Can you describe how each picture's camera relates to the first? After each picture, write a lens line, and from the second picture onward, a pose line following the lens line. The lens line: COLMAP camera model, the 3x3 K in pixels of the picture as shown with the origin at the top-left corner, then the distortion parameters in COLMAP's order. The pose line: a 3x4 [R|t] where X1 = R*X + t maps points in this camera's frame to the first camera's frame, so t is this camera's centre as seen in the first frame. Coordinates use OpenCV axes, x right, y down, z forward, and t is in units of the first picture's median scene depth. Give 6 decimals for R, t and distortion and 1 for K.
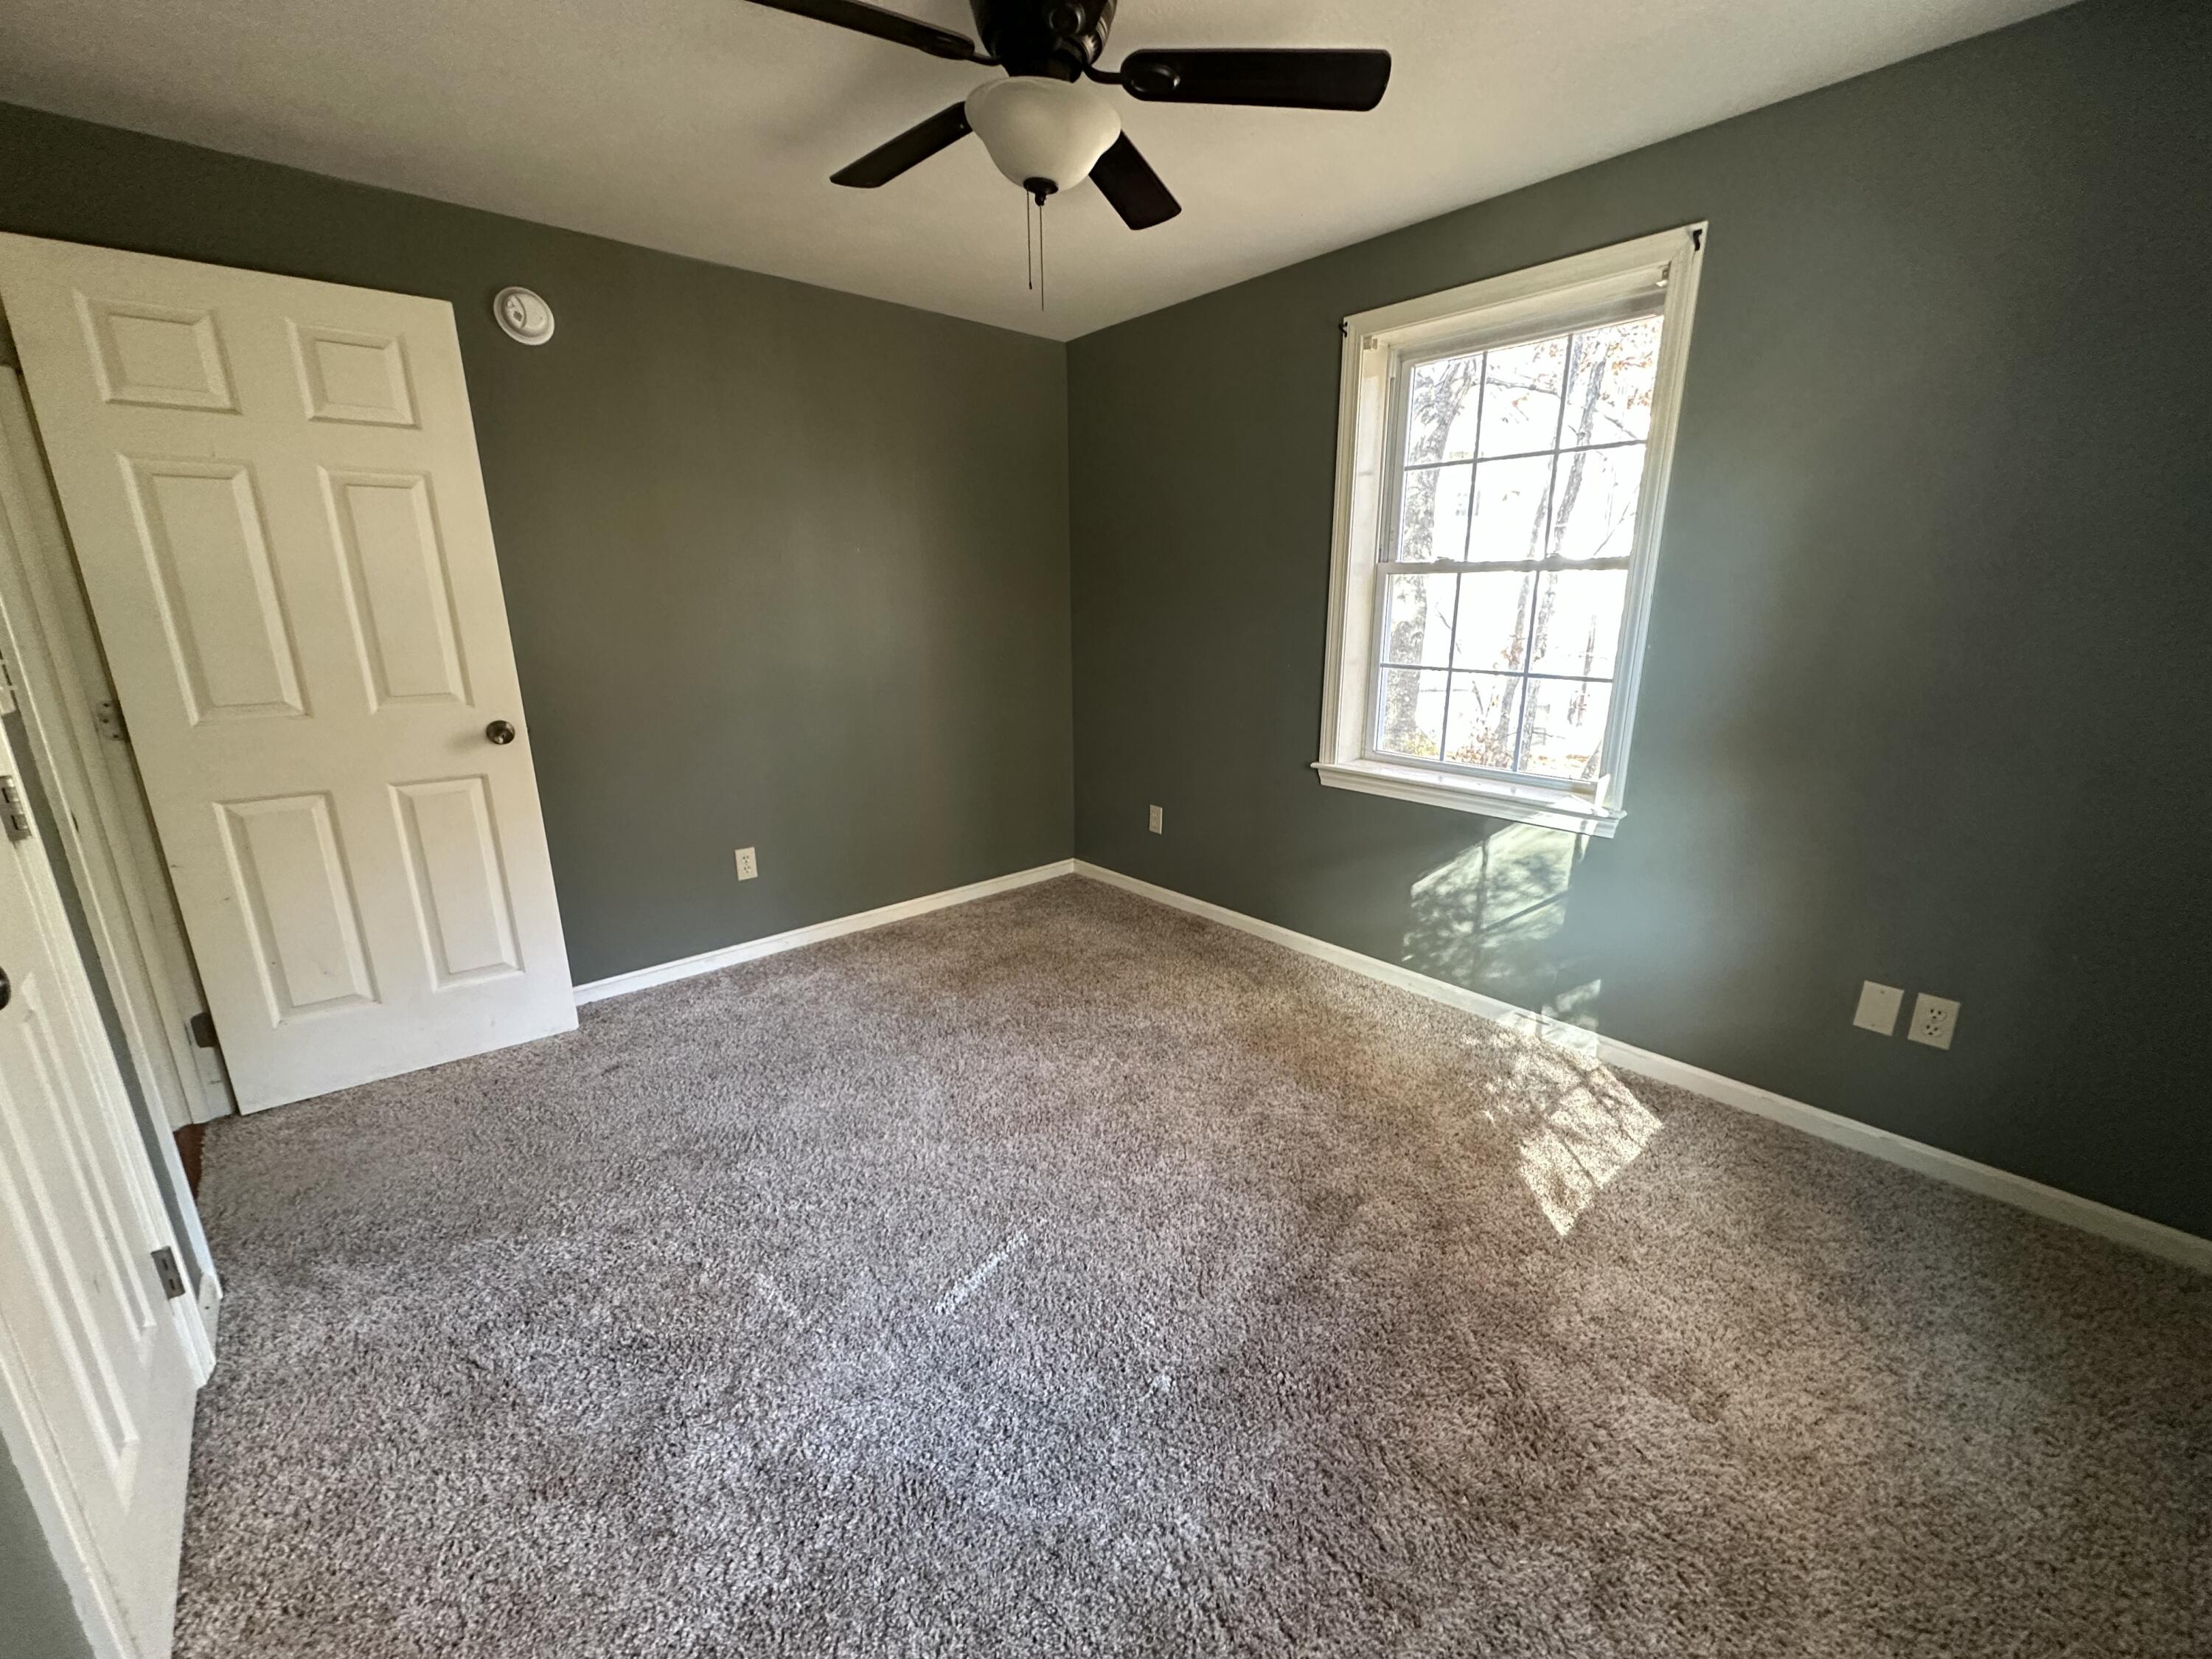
lens RADIAL K [[877.4, 0, 1106.0], [0, 877.4, 829.5], [0, 0, 1]] dist [0.000258, 0.000160]
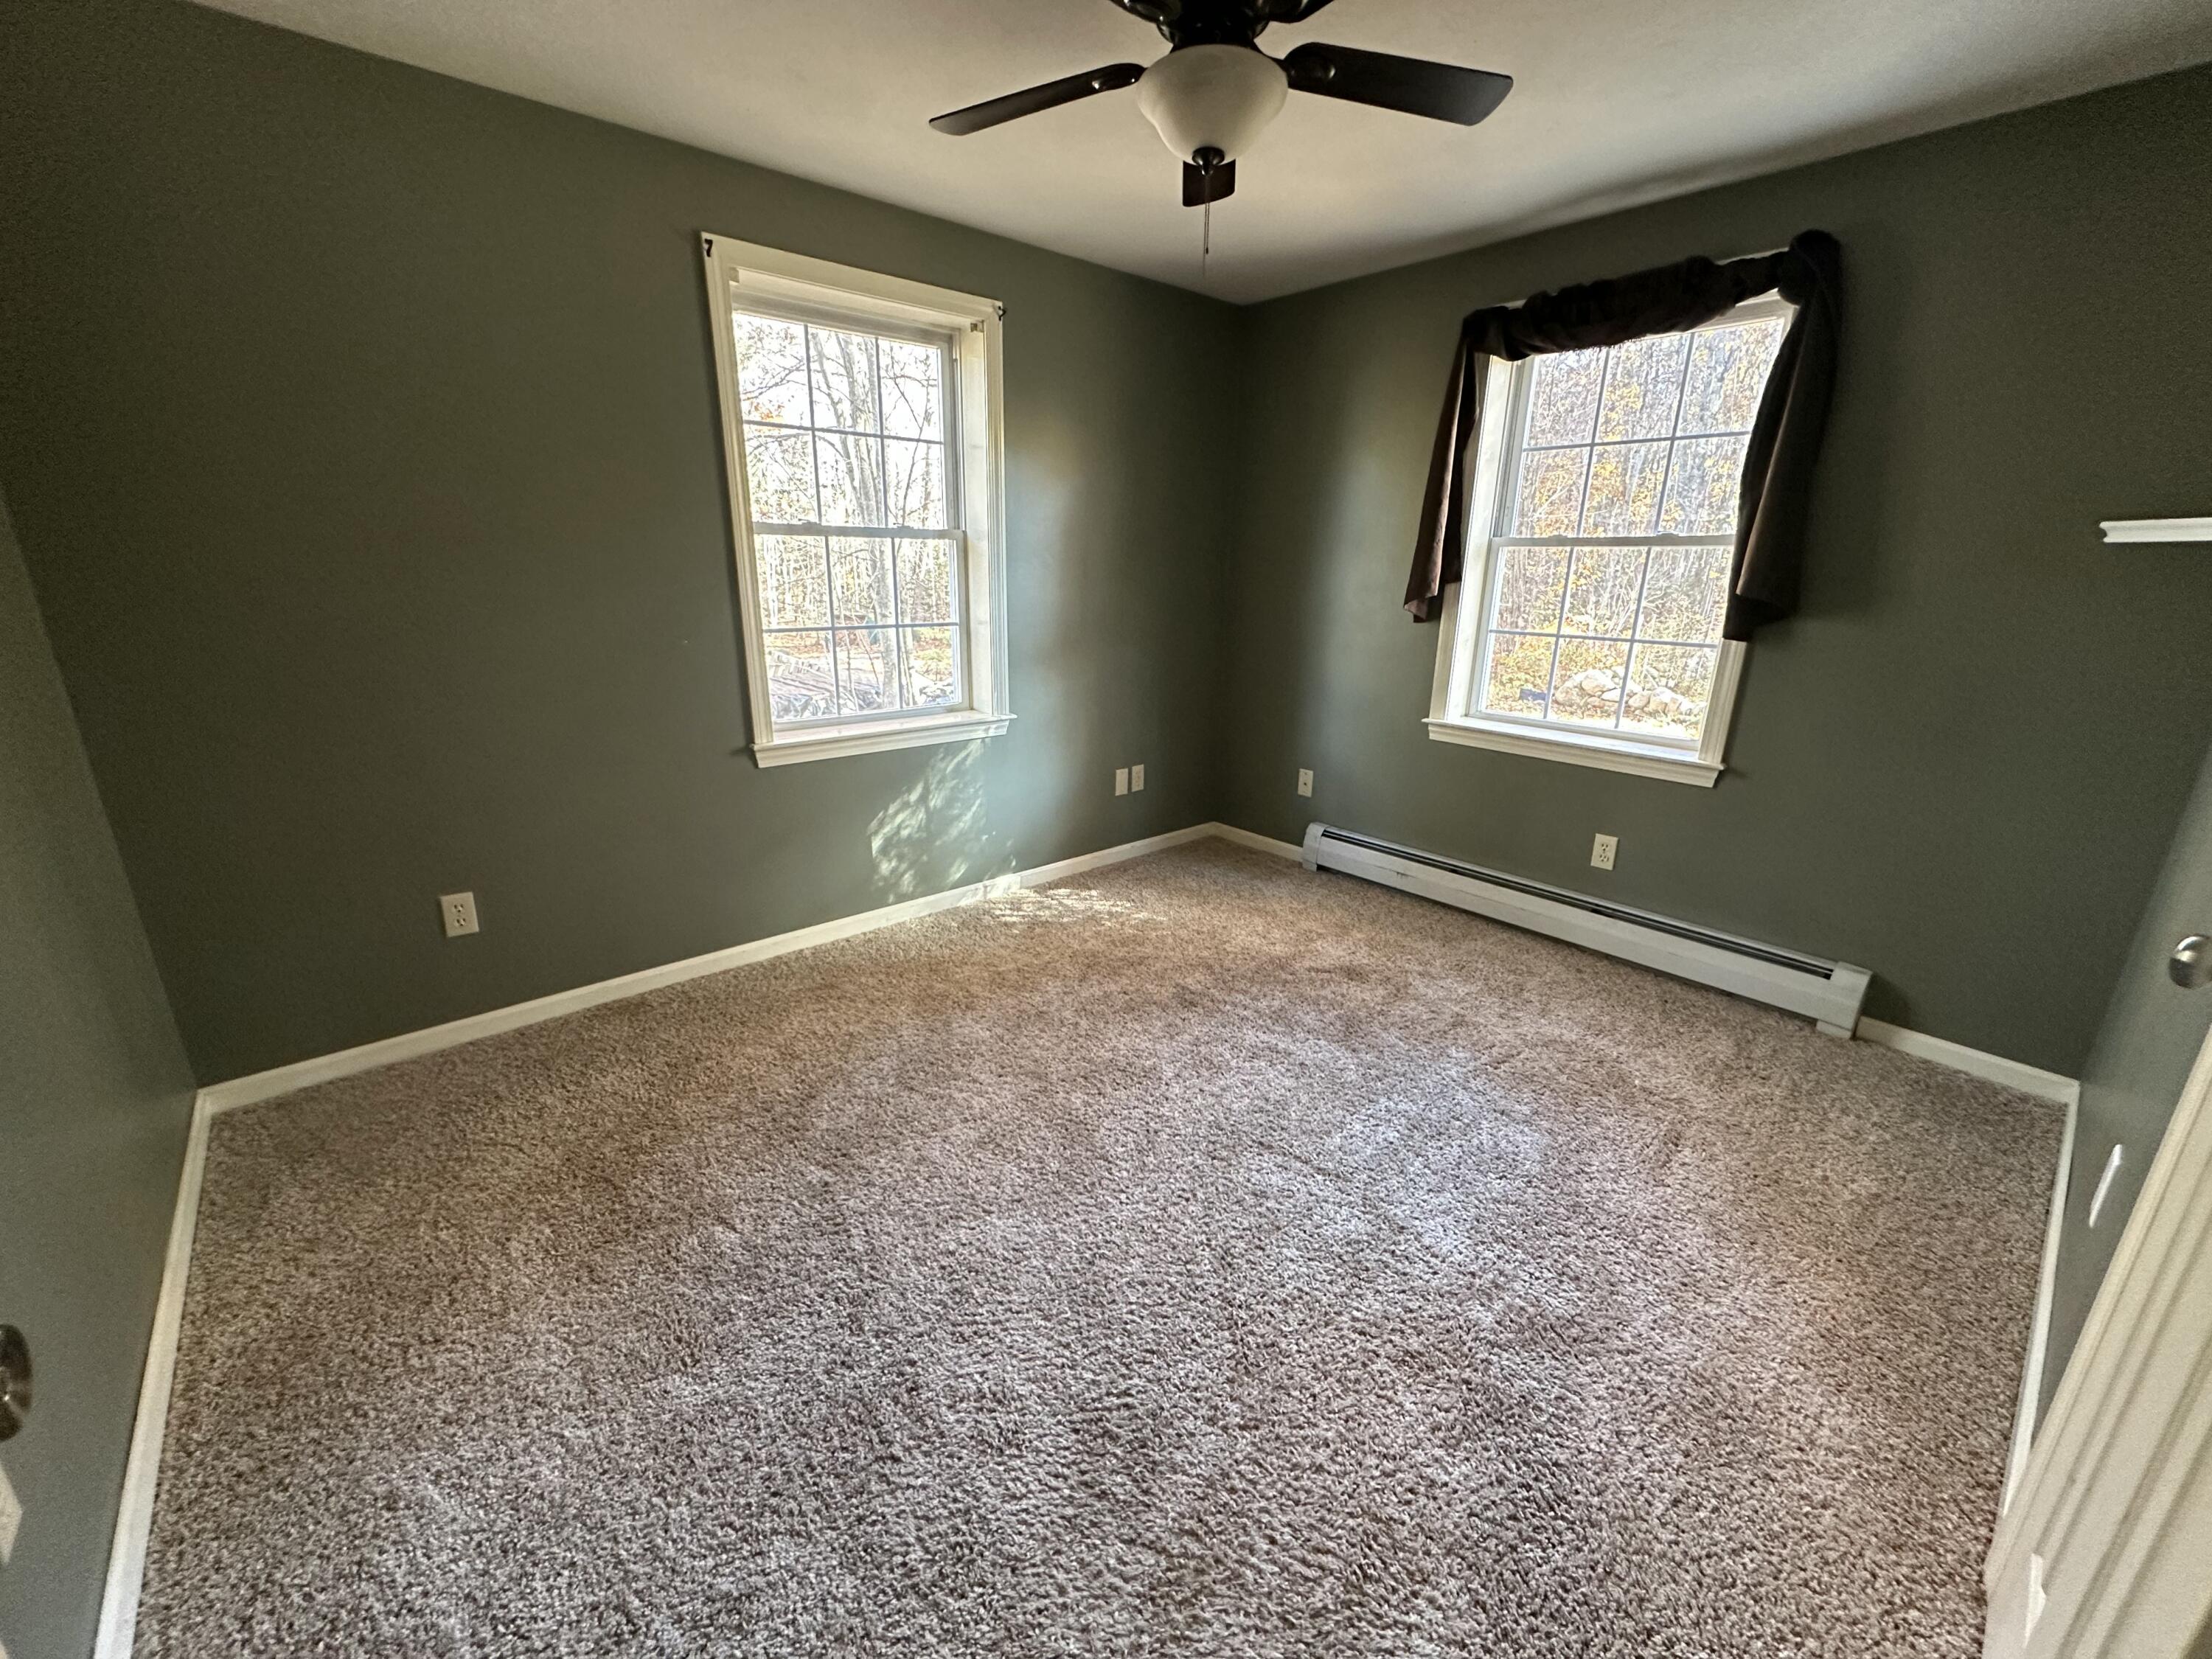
lens RADIAL K [[877.4, 0, 1106.0], [0, 877.4, 829.5], [0, 0, 1]] dist [0.000258, 0.000160]
pose [[0.009580, -0.291500, 0.956523, -0.761495], [0.246976, 0.927621, 0.280218, -0.189581], [-0.968974, 0.233553, 0.080880, 0.718361]]
